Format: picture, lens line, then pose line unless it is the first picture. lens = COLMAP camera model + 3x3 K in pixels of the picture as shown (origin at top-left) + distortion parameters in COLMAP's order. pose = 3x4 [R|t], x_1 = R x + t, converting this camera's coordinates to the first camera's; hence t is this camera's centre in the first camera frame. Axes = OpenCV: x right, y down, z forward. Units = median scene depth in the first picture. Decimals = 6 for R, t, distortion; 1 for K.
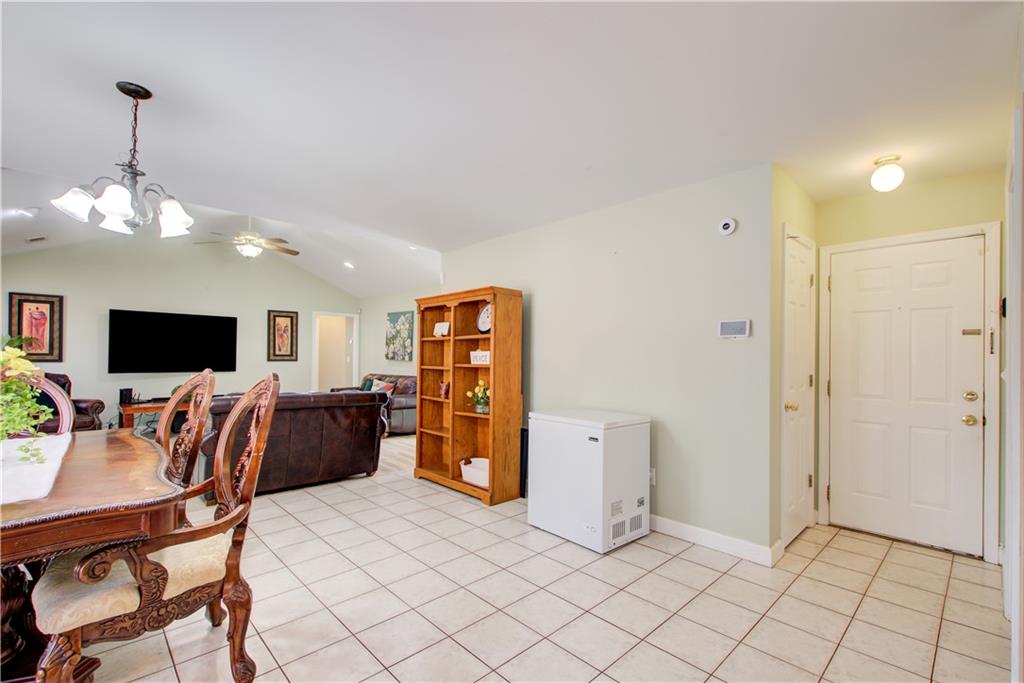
lens RADIAL K [[459.1, 0, 517.2], [0, 459.1, 354.6], [0, 0, 1]] dist [0.006665, -0.000485]
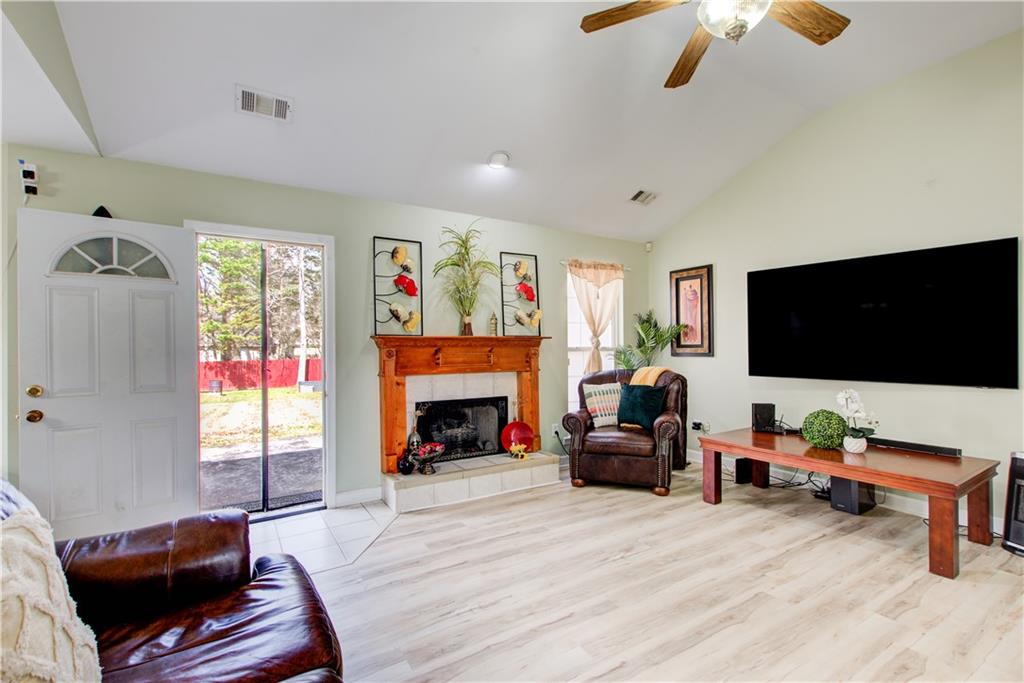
lens RADIAL K [[455.2, 0, 516.5], [0, 455.2, 345.4], [0, 0, 1]] dist [0.001138, -0.000028]
pose [[-0.198281, -0.007151, -0.980119, -0.188874], [0.010166, 0.999905, -0.009352, 0.001906], [0.980092, -0.011818, -0.198190, 0.685078]]
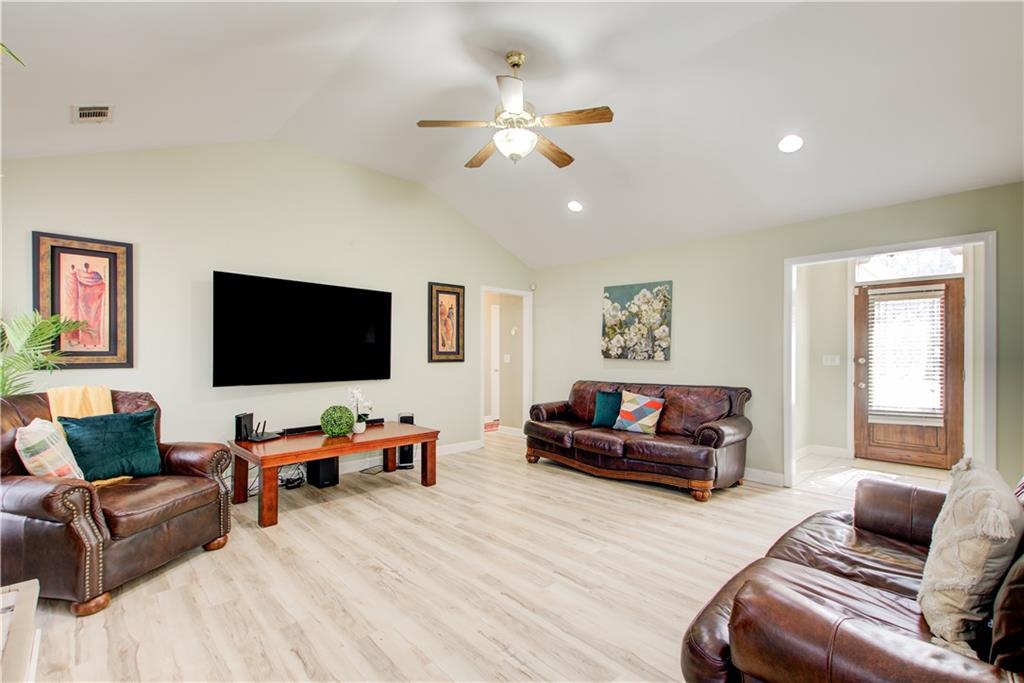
lens RADIAL K [[459.1, 0, 517.2], [0, 459.1, 354.6], [0, 0, 1]] dist [0.006665, -0.000485]
pose [[0.999858, -0.005615, 0.015886, -0.445387], [0.005491, 0.999955, 0.007783, -0.000512], [-0.015929, -0.007695, 0.999844, 0.373235]]
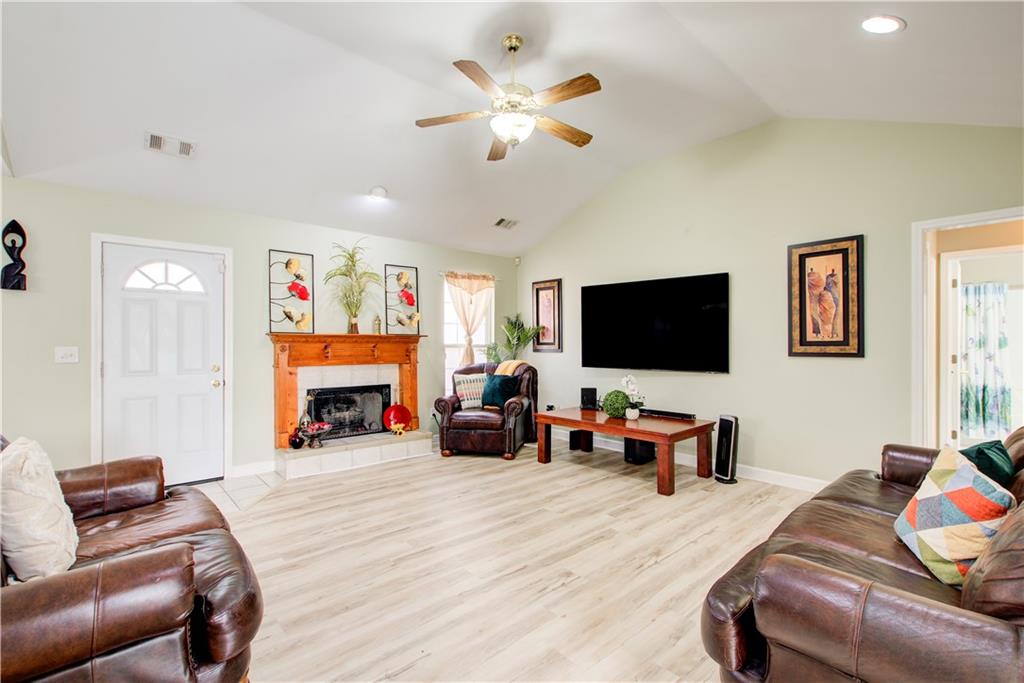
lens RADIAL K [[453.6, 0, 516.5], [0, 453.6, 342.8], [0, 0, 1]] dist [0.001364, -0.000040]
pose [[-0.028682, -0.007789, -0.999558, -0.078223], [0.004666, 0.999958, -0.007926, 0.003655], [0.999578, -0.004891, -0.028644, 0.763394]]
